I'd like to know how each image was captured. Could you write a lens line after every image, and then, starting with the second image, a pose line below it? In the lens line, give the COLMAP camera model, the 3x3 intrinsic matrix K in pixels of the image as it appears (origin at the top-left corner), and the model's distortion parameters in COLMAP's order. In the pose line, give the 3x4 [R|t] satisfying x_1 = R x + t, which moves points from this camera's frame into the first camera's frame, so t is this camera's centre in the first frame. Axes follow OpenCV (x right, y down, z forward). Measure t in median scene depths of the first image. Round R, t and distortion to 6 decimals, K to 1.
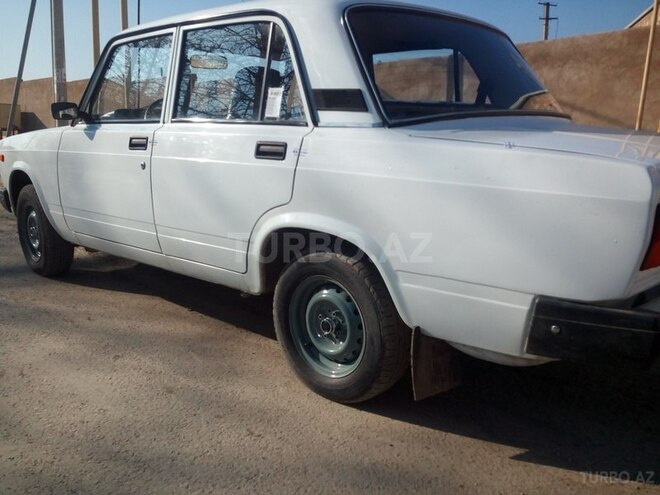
lens RADIAL K [[603.5, 0, 330.3], [0, 603.5, 280.7], [0, 0, 1]] dist [0.076223, -0.128963]
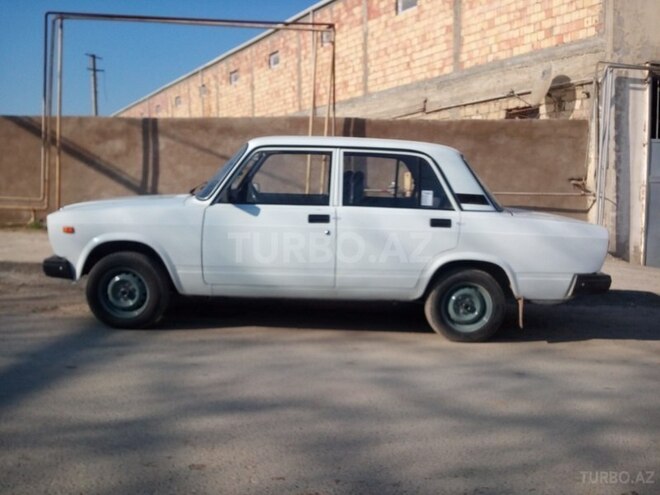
lens RADIAL K [[603.5, 0, 330.3], [0, 603.5, 280.7], [0, 0, 1]] dist [0.076223, -0.128963]
pose [[0.720137, -0.100190, 0.686560, -1.444533], [0.141570, 0.989920, -0.004034, -0.055957], [-0.679235, 0.100102, 0.727062, -0.156070]]
